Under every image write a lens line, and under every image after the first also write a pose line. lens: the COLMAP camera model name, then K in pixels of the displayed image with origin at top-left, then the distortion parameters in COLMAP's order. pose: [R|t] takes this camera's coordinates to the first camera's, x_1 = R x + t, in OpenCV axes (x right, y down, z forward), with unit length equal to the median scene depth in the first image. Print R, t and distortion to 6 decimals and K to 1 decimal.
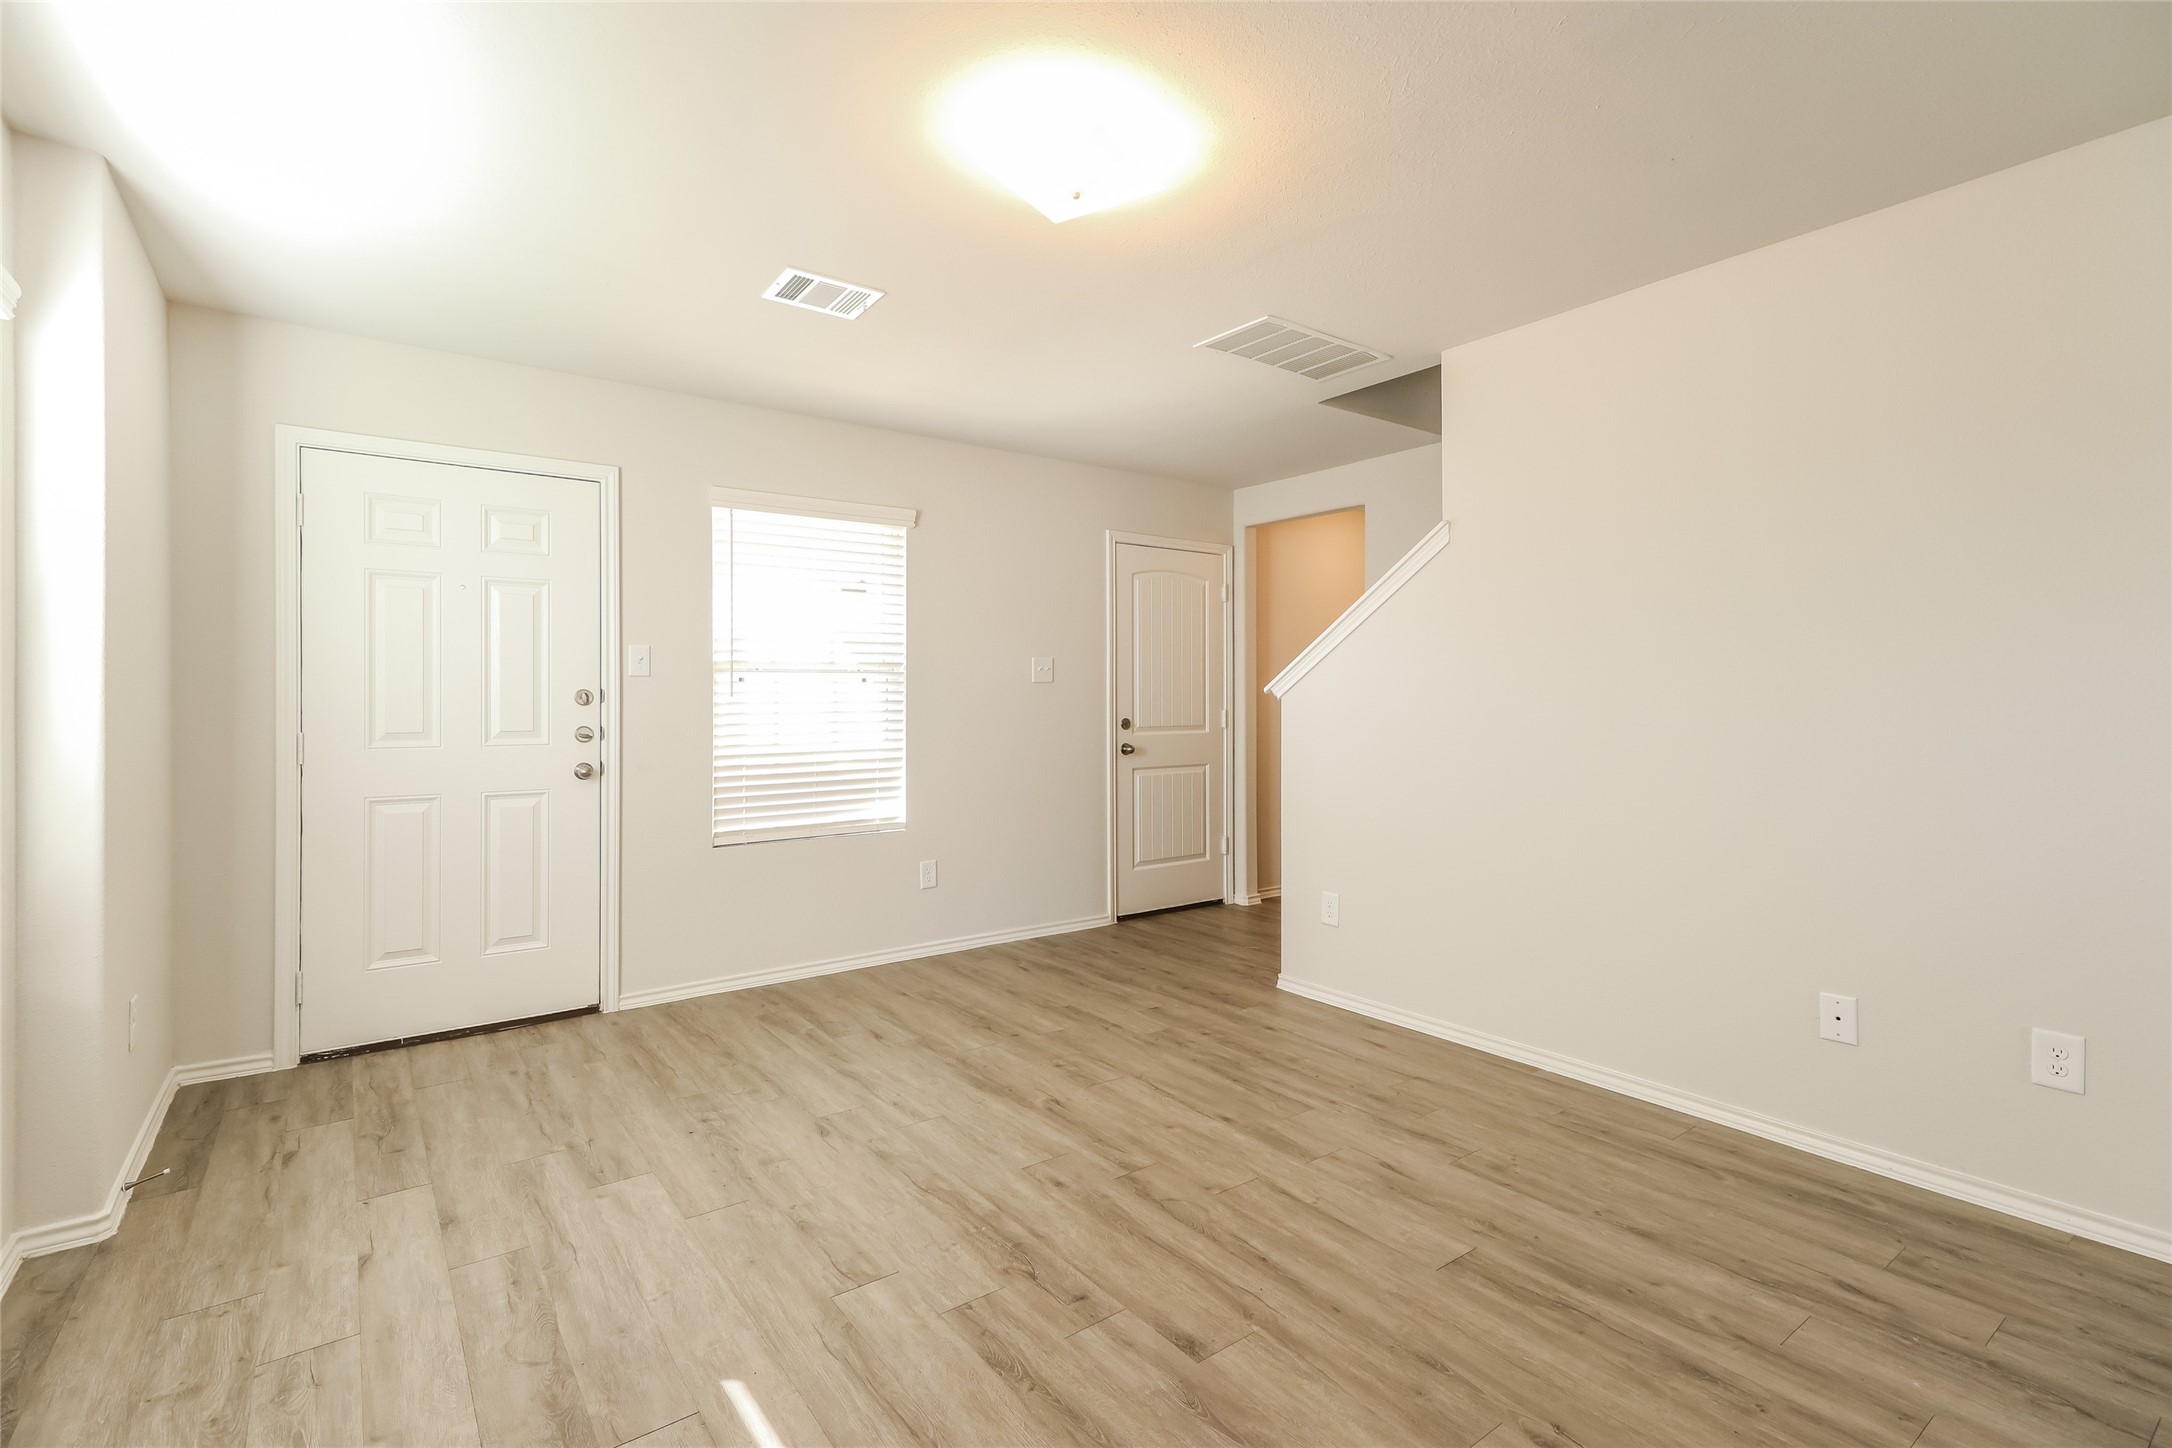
lens RADIAL K [[991.8, 0, 1063.5], [0, 991.8, 705.8], [0, 0, 1]] dist [0.010115, -0.000521]
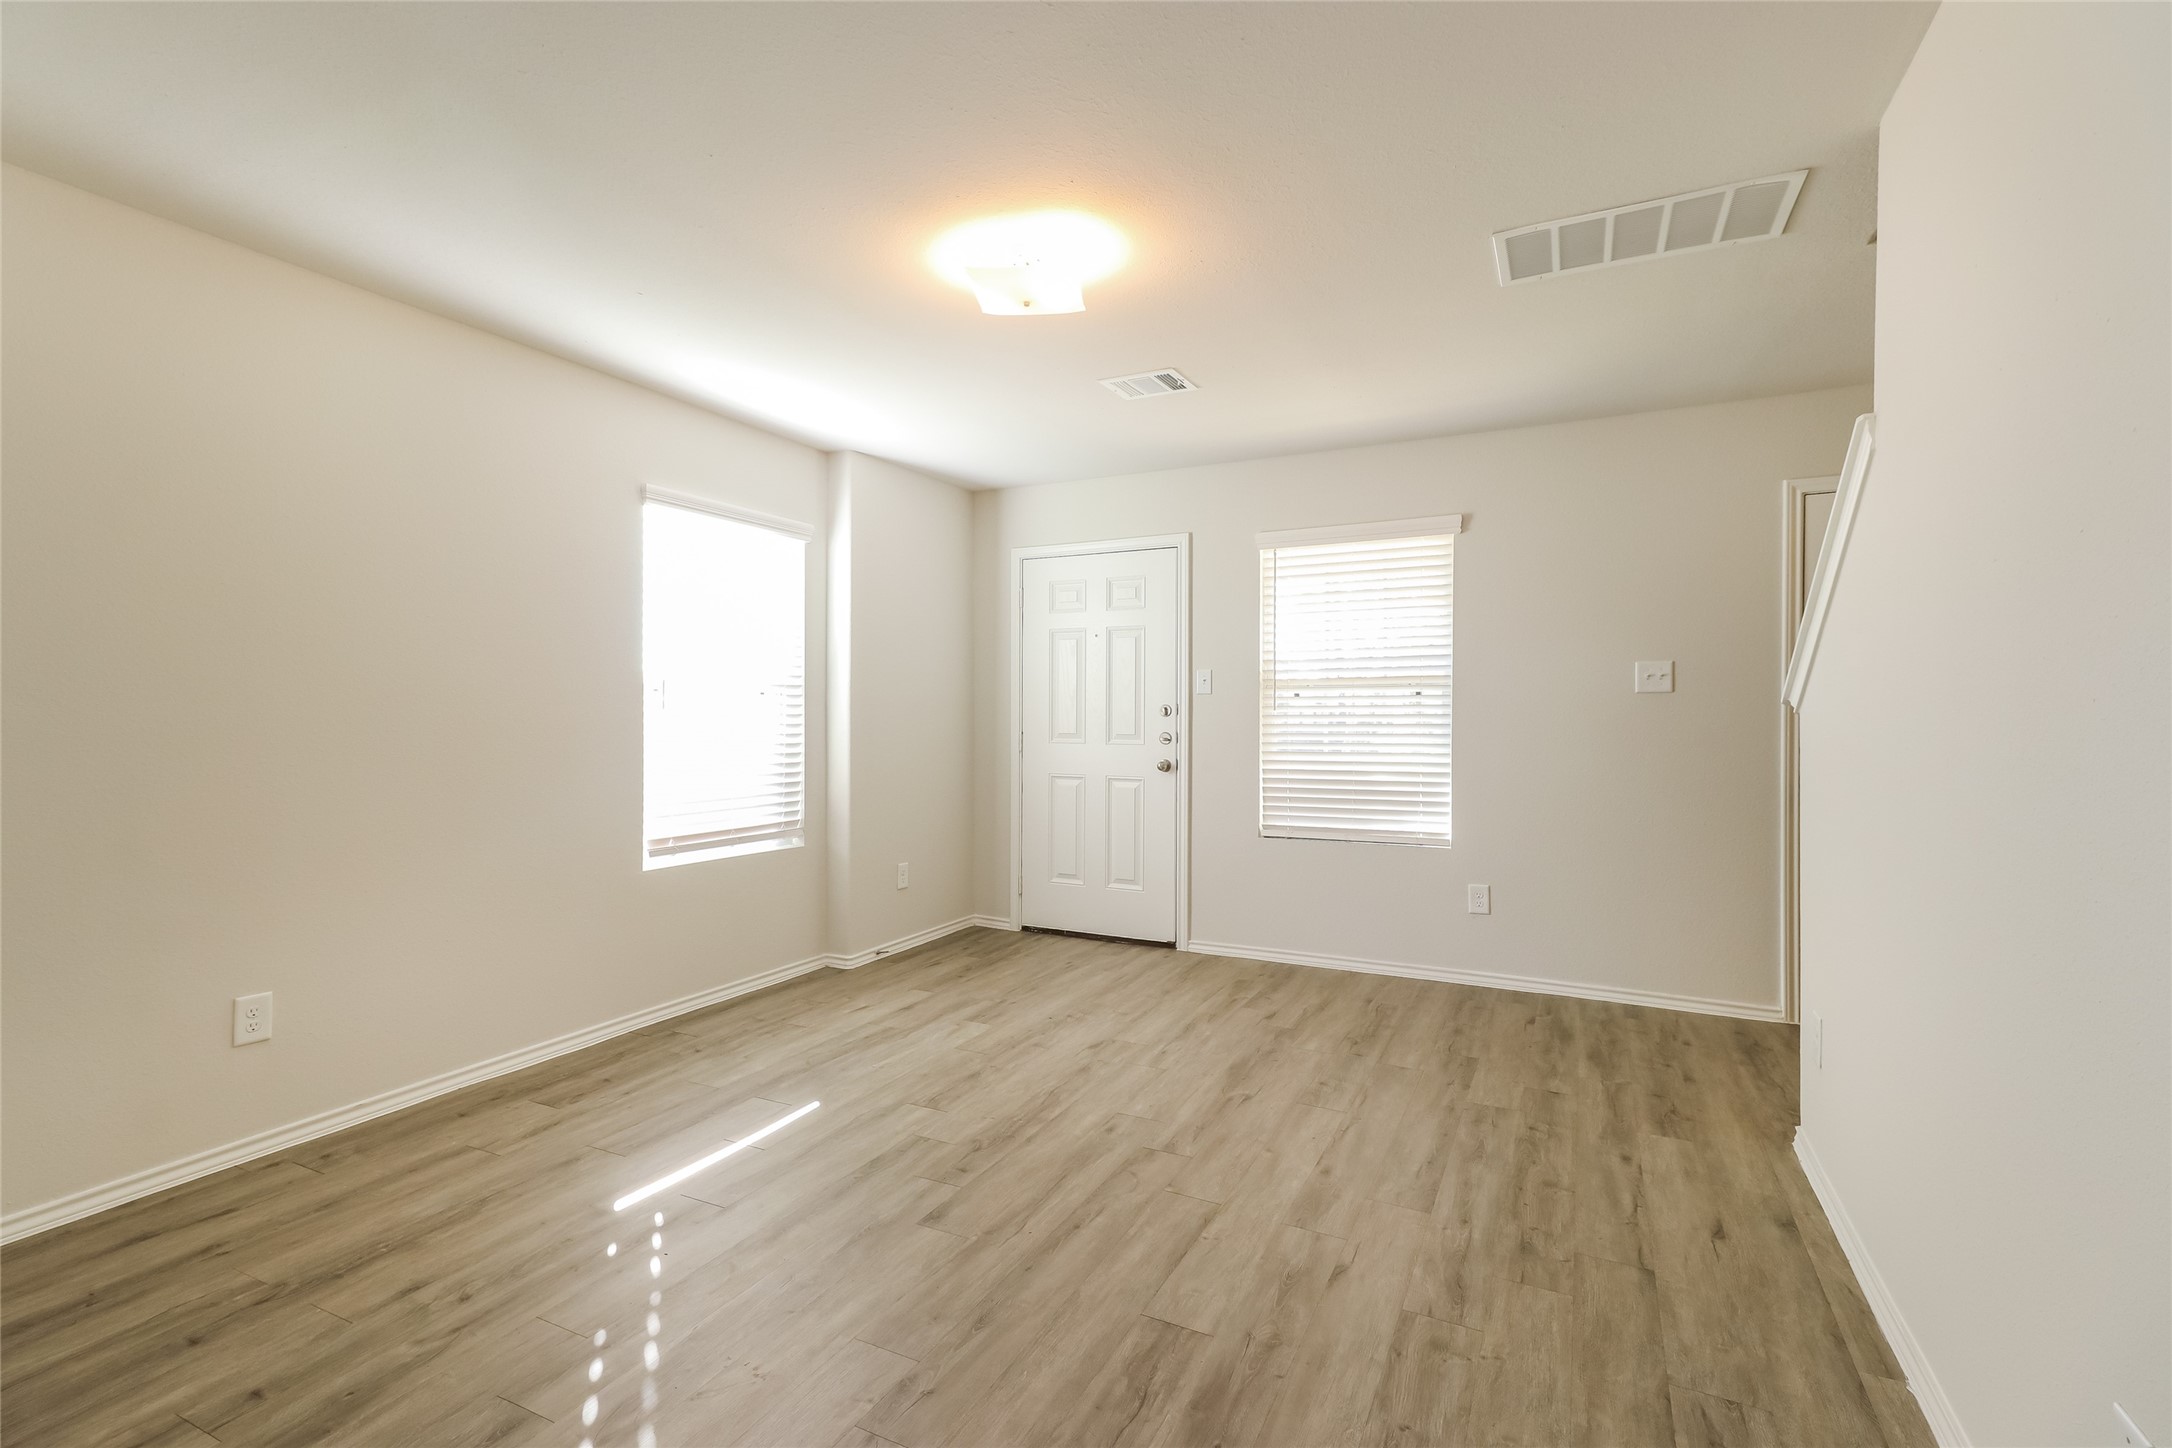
lens RADIAL K [[991.8, 0, 1063.5], [0, 991.8, 705.8], [0, 0, 1]] dist [0.010115, -0.000521]
pose [[0.450561, -0.003356, -0.892739, 0.756807], [-0.008595, 0.999930, -0.008097, -0.002767], [0.892704, 0.011321, 0.450501, 0.318745]]
